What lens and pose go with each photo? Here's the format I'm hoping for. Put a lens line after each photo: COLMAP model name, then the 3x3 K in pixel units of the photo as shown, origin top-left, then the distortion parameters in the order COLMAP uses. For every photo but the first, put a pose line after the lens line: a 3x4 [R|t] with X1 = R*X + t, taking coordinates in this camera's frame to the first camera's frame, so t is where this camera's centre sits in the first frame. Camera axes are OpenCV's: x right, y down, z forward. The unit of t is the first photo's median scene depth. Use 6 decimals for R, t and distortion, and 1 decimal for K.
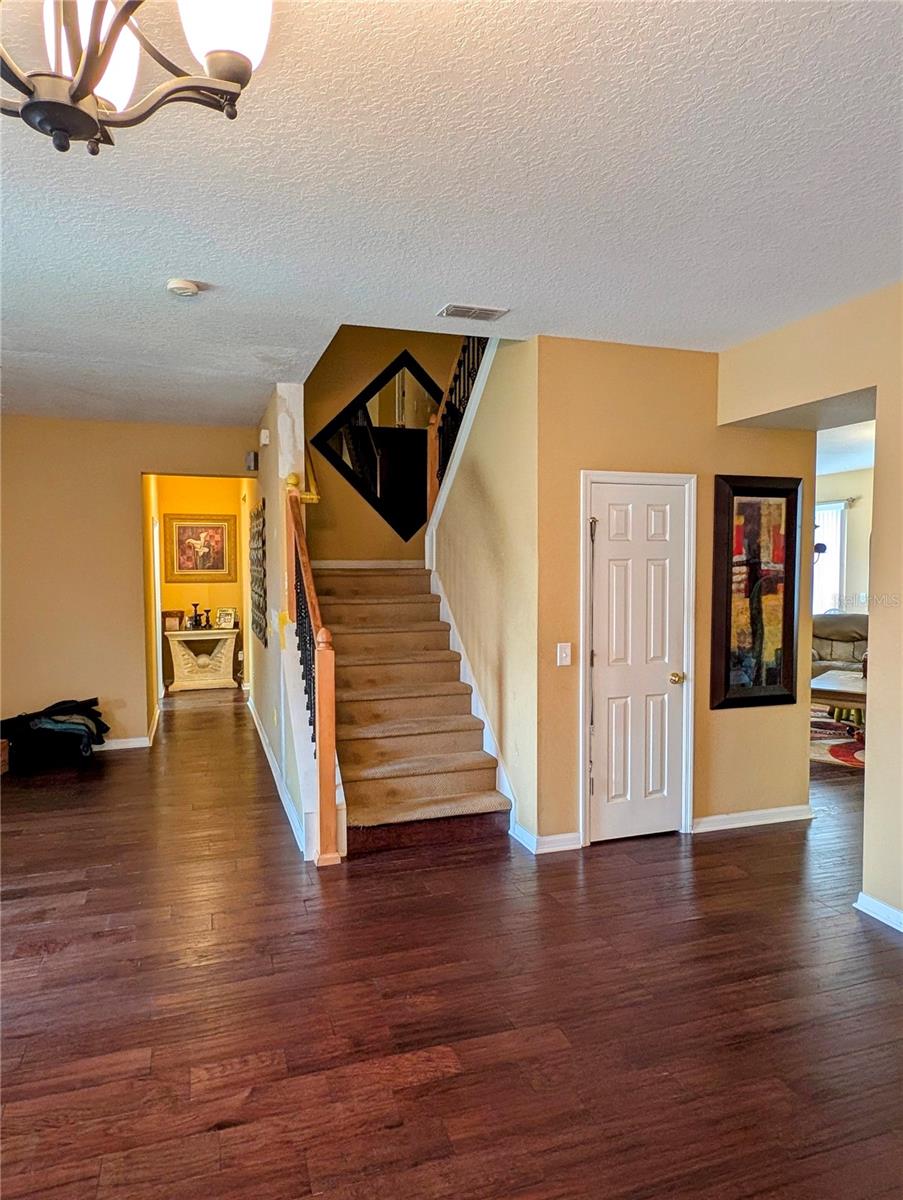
lens RADIAL K [[773.2, 0, 457.0], [0, 773.2, 604.0], [0, 0, 1]] dist [0.005735, -0.003577]
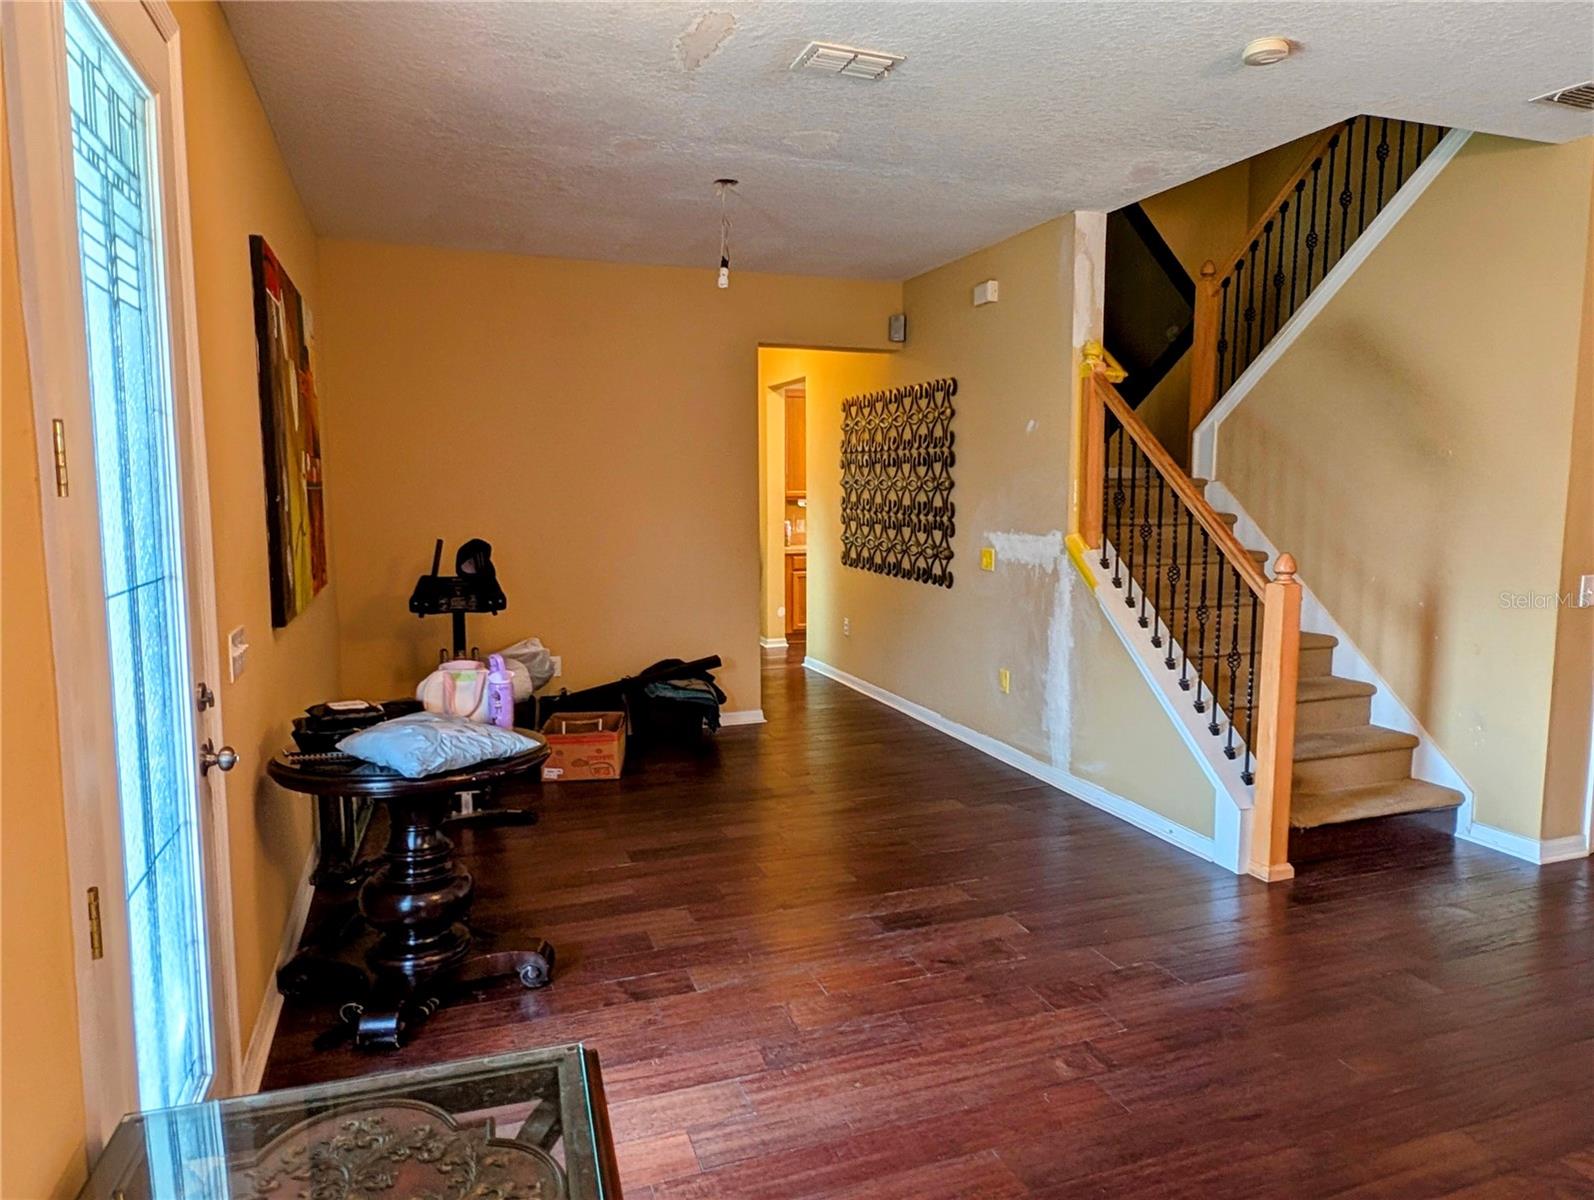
lens RADIAL K [[1027.1, 0, 790.5], [0, 1027.1, 598.5], [0, 0, 1]] dist [0.005735, -0.003577]
pose [[0.999988, -0.001387, 0.004601, -0.559914], [0.001116, 0.998283, 0.058558, 0.014672], [-0.004674, -0.058552, 0.998273, 0.047191]]
